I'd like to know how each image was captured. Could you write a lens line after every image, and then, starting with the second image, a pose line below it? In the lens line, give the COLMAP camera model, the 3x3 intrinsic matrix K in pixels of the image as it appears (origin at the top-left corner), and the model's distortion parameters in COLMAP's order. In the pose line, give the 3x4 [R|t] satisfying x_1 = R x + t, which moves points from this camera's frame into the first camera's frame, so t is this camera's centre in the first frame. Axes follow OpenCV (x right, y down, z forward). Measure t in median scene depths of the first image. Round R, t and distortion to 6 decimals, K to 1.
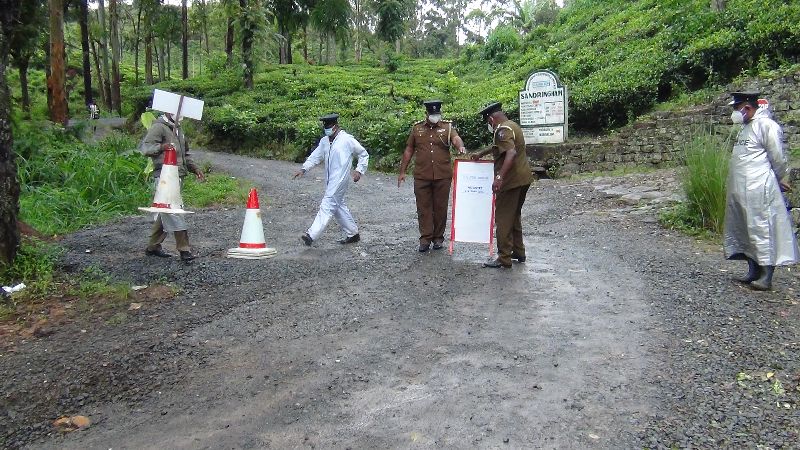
lens RADIAL K [[739.4, 0, 402.5], [0, 739.4, 223.3], [0, 0, 1]] dist [0.008967, -0.010276]
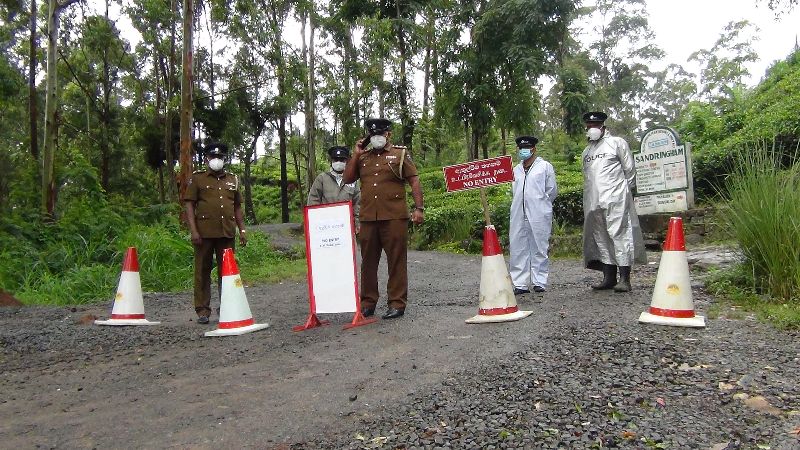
lens RADIAL K [[742.4, 0, 401.0], [0, 742.4, 214.3], [0, 0, 1]] dist [0.008235, -0.004302]
pose [[0.954040, -0.037945, -0.297269, 0.154010], [-0.008930, 0.987911, -0.154762, 0.023353], [0.299548, 0.150304, 0.942168, 0.130942]]
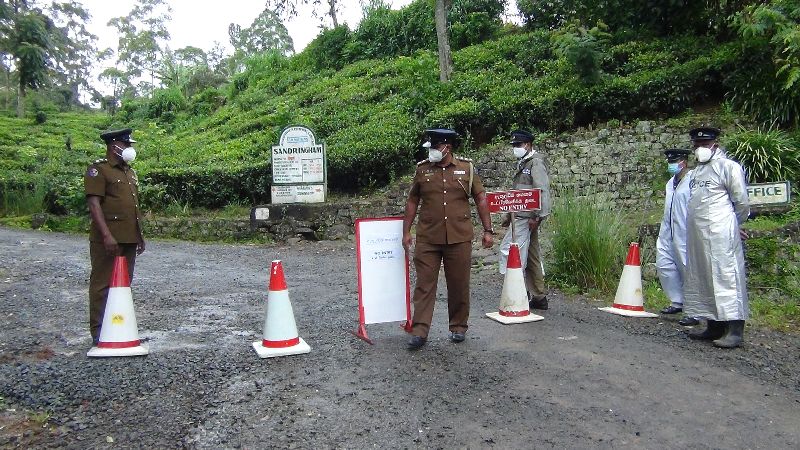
lens RADIAL K [[742.4, 0, 401.0], [0, 742.4, 214.3], [0, 0, 1]] dist [0.008235, -0.004302]
pose [[0.882529, 0.012234, 0.470099, -0.132013], [0.036874, 0.994783, -0.095113, -0.001414], [-0.468810, 0.101274, 0.877474, 0.129310]]
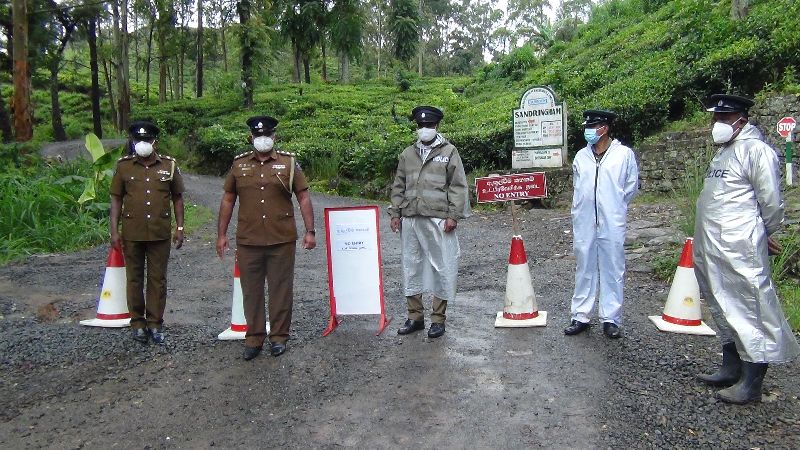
lens RADIAL K [[739.4, 0, 402.5], [0, 739.4, 223.3], [0, 0, 1]] dist [0.008967, -0.010276]
pose [[0.999265, 0.002441, -0.038247, 0.058551], [-0.003432, 0.999659, -0.025870, -0.017327], [0.038170, 0.025982, 0.998933, 0.105804]]
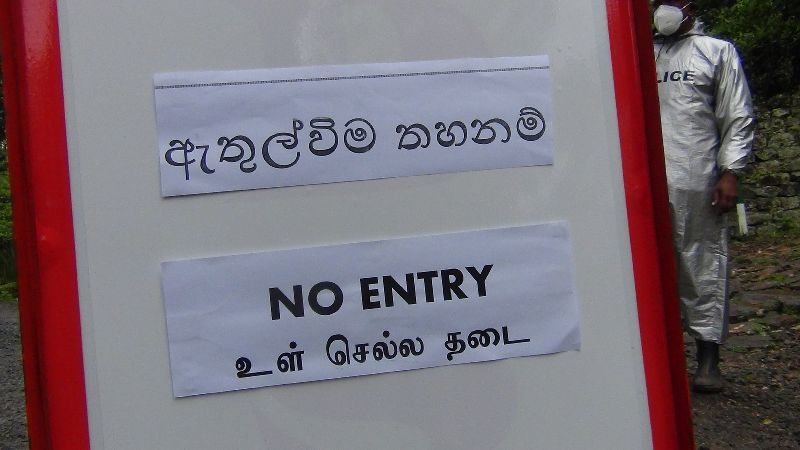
lens RADIAL K [[739.4, 0, 402.5], [0, 739.4, 223.3], [0, 0, 1]] dist [0.008967, -0.010276]
pose [[0.941270, -0.017211, 0.337217, 0.014835], [0.077929, 0.982811, -0.167362, -0.014392], [-0.328540, 0.183812, 0.926431, 0.411436]]
